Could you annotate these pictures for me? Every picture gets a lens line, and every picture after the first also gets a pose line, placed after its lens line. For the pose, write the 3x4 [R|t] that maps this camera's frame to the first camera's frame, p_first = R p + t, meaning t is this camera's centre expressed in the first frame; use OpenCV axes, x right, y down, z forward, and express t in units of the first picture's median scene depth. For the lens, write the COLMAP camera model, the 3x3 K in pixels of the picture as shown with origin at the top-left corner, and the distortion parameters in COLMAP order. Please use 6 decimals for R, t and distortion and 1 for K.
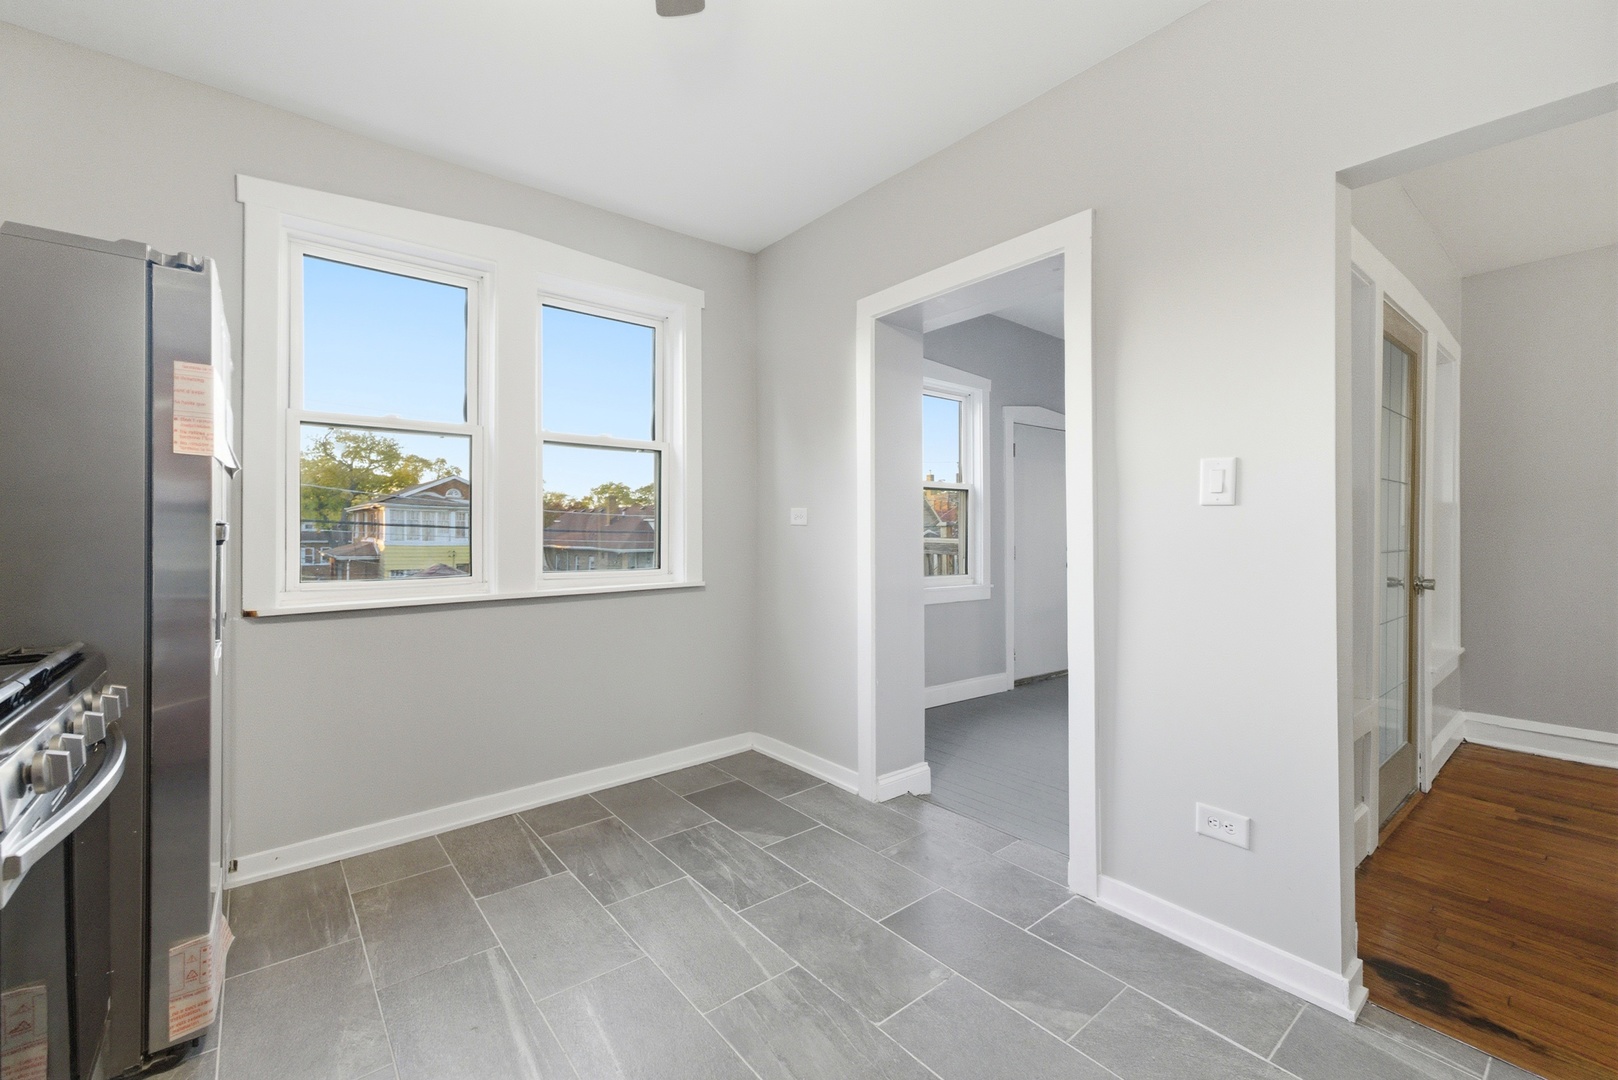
lens RADIAL K [[679.1, 0, 799.0], [0, 679.1, 526.4], [0, 0, 1]] dist [0.008699, -0.000040]
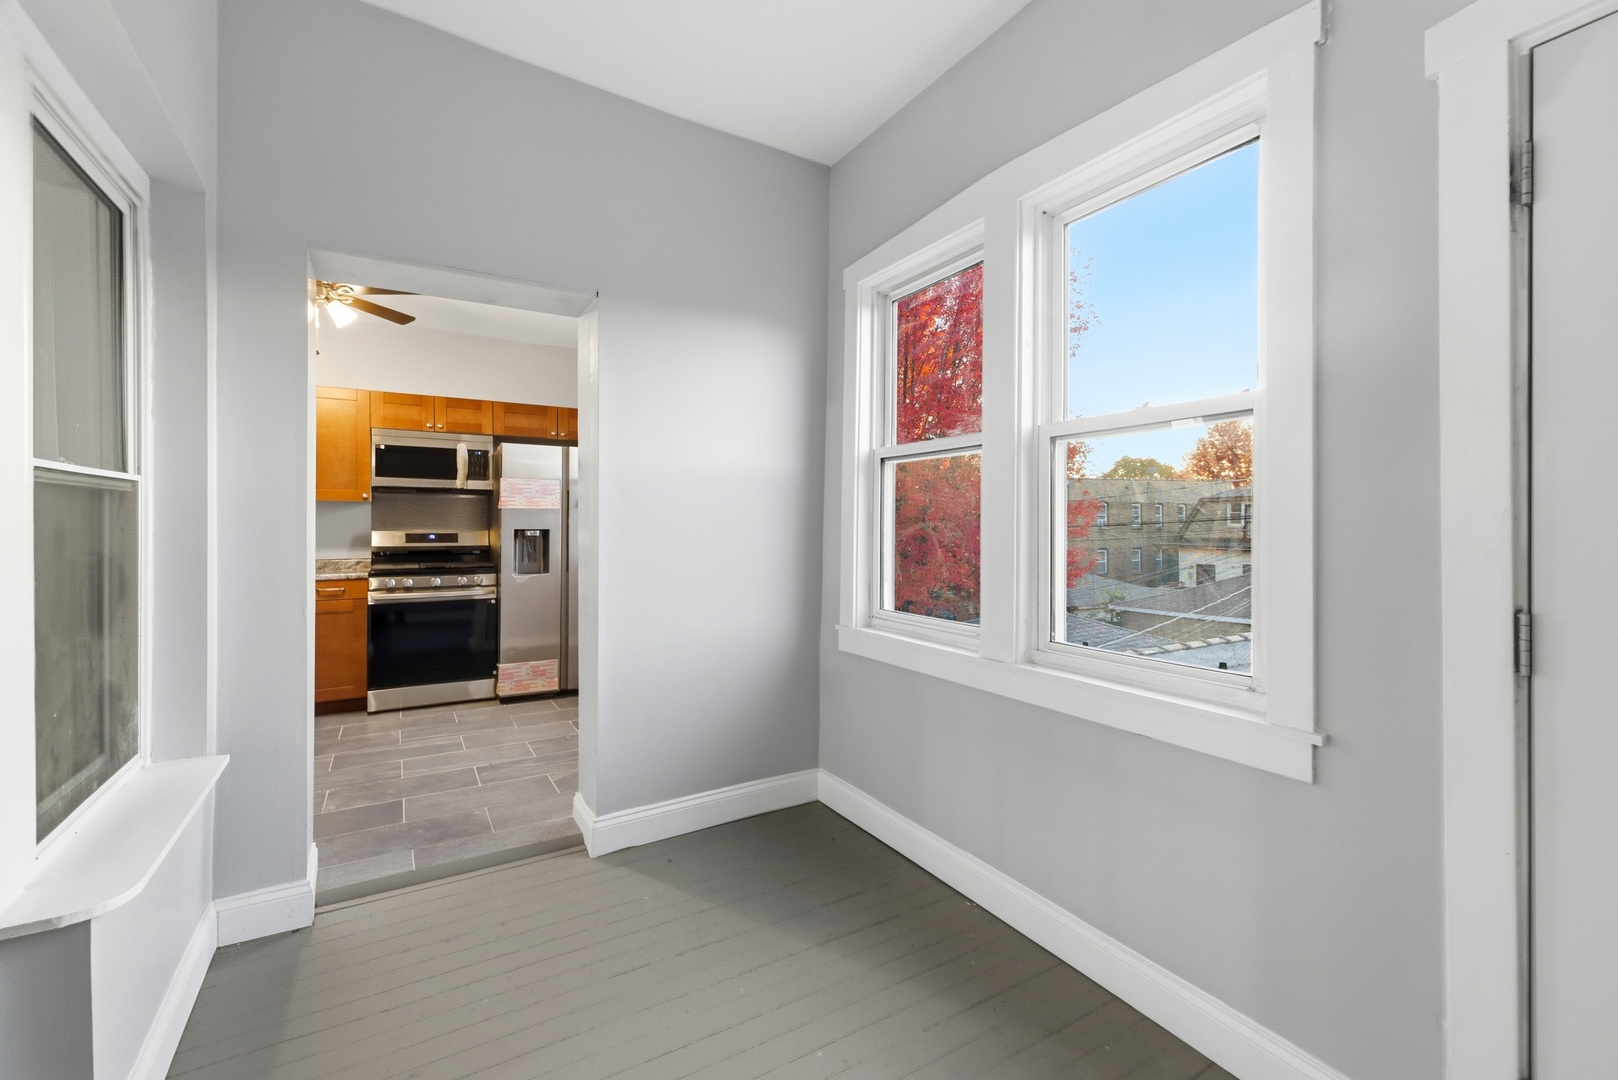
lens RADIAL K [[679.1, 0, 799.0], [0, 679.1, 526.4], [0, 0, 1]] dist [0.008699, -0.000040]
pose [[-0.140644, 0.000184, -0.990060, 1.561381], [0.005426, 0.999985, -0.000585, -0.012500], [0.990045, -0.005455, -0.140642, 2.192633]]
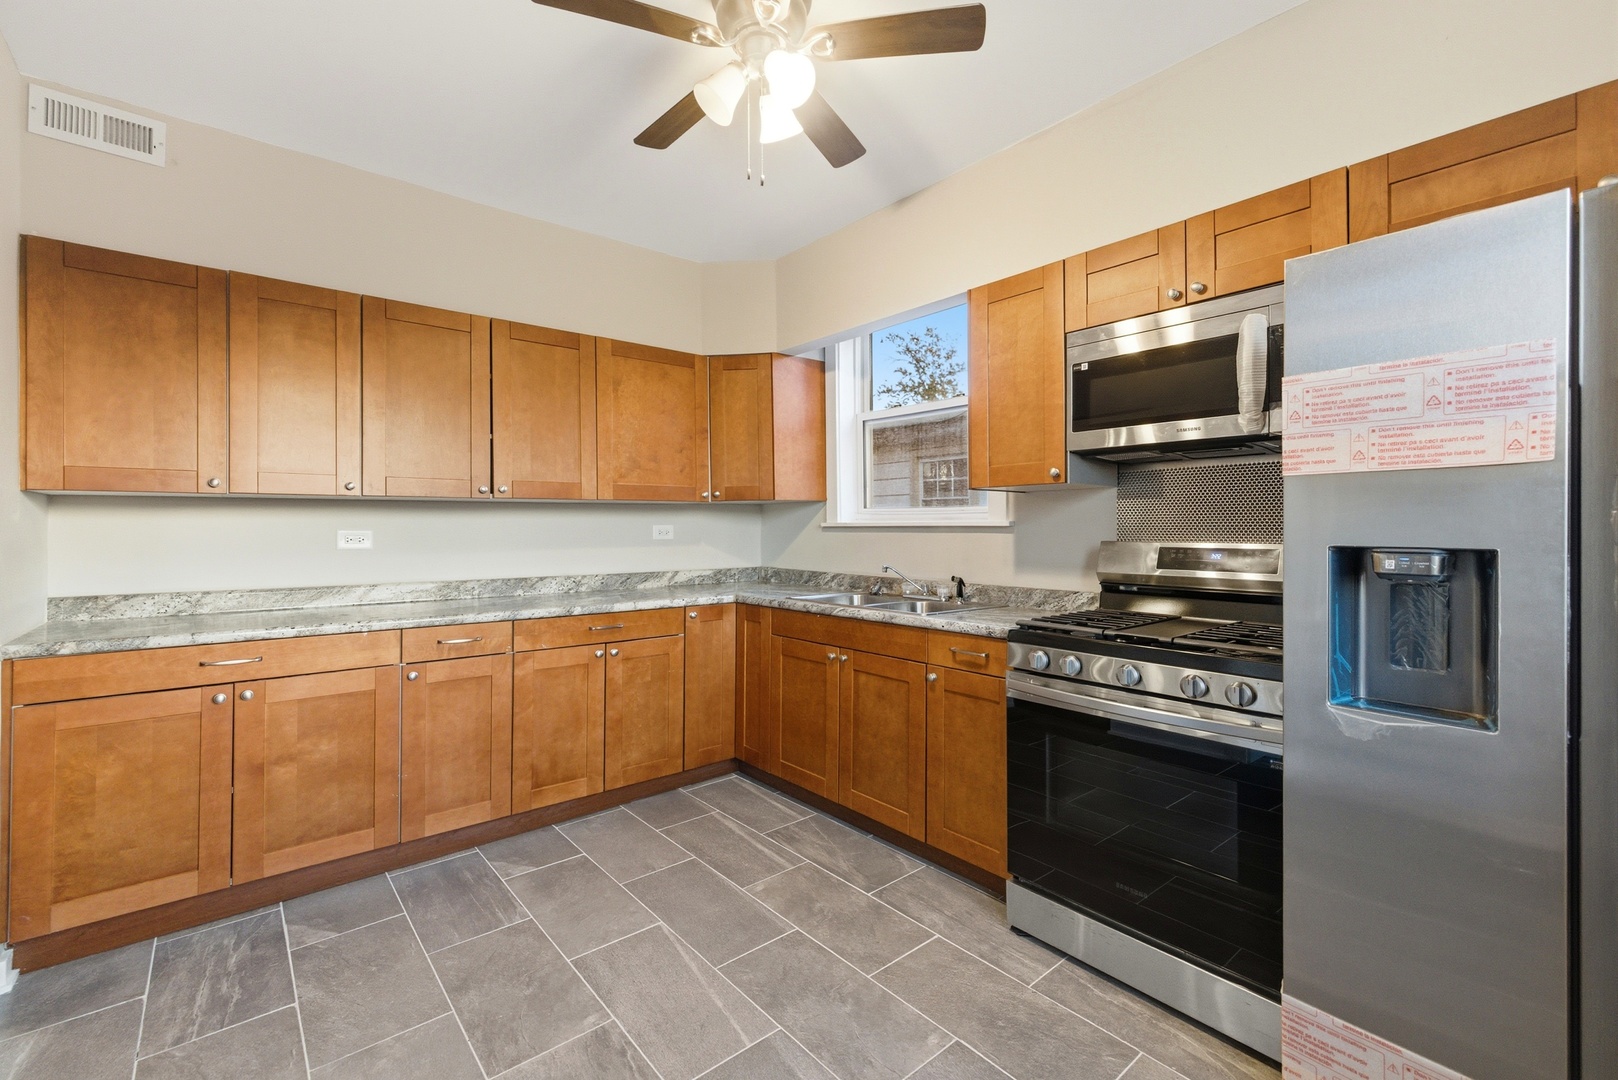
lens RADIAL K [[687.6, 0, 813.3], [0, 687.6, 527.0], [0, 0, 1]] dist [0.012125, -0.000116]
pose [[-0.999280, 0.002549, -0.037853, -0.137366], [0.002770, 0.999979, -0.005799, -0.025994], [0.037838, -0.005900, -0.999266, 1.536025]]
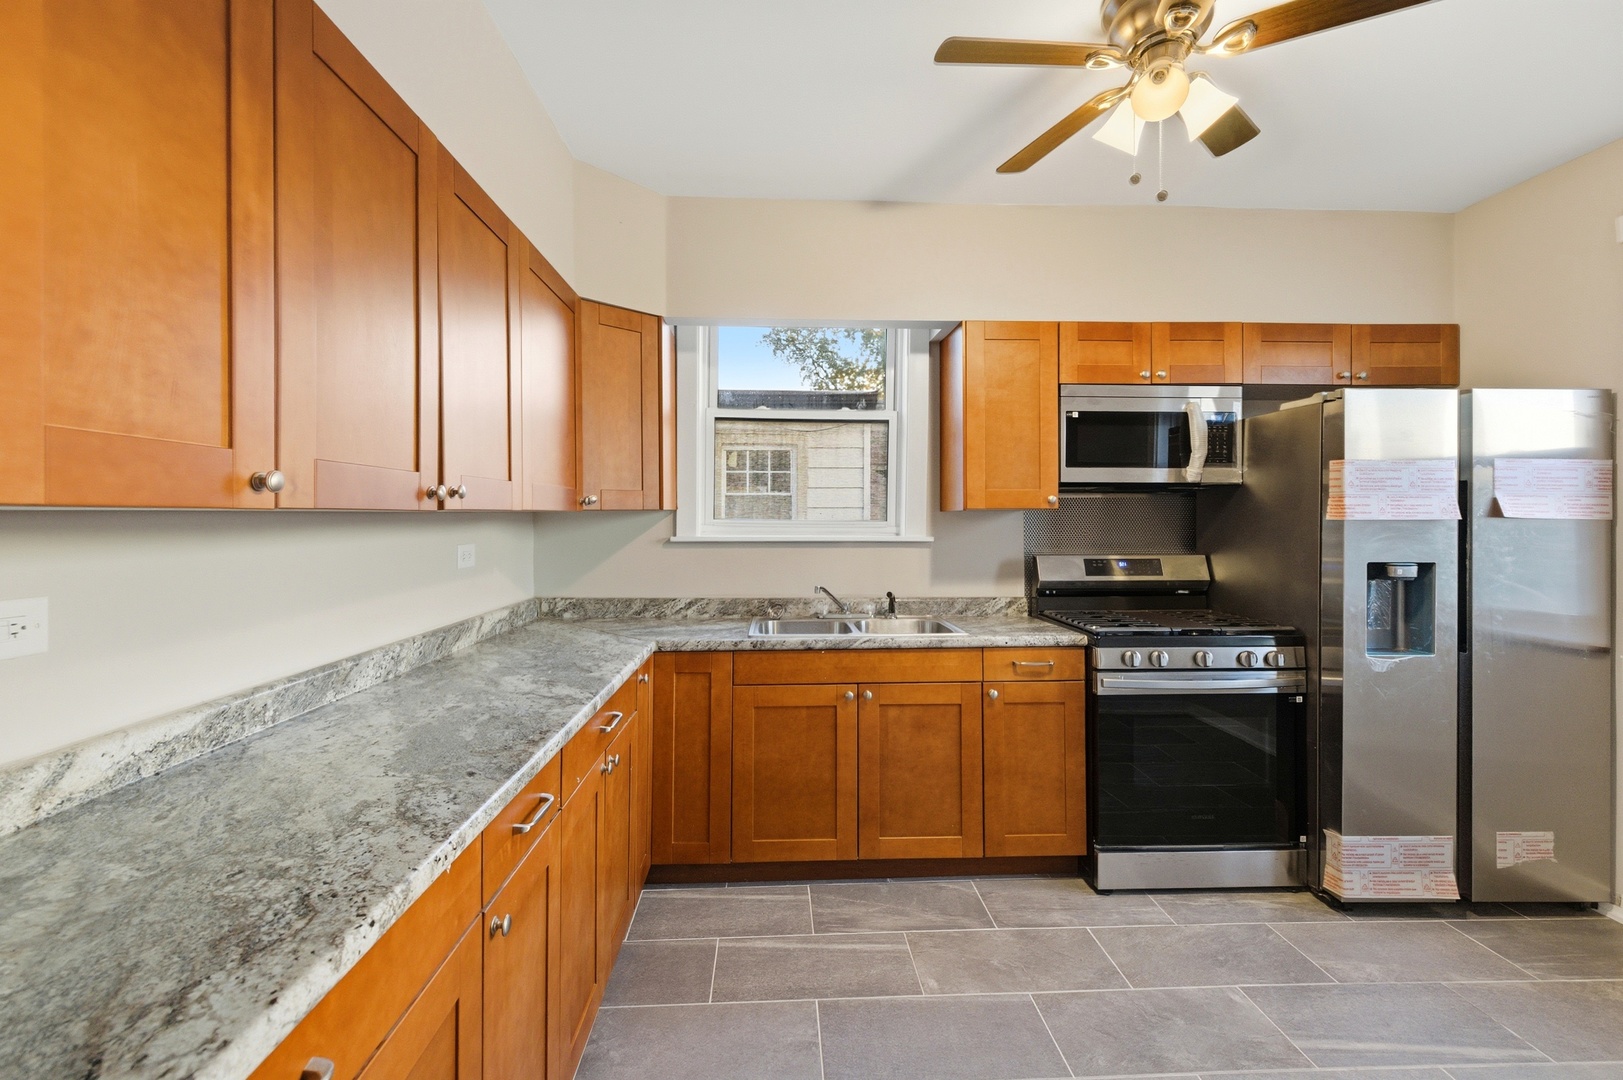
lens RADIAL K [[685.6, 0, 808.0], [0, 685.6, 519.2], [0, 0, 1]] dist [-0.000197, -0.000122]
pose [[-0.588103, 0.000143, -0.808786, 0.851431], [0.004651, 0.999984, -0.003205, -0.084915], [0.808773, -0.005647, -0.588094, 0.762280]]
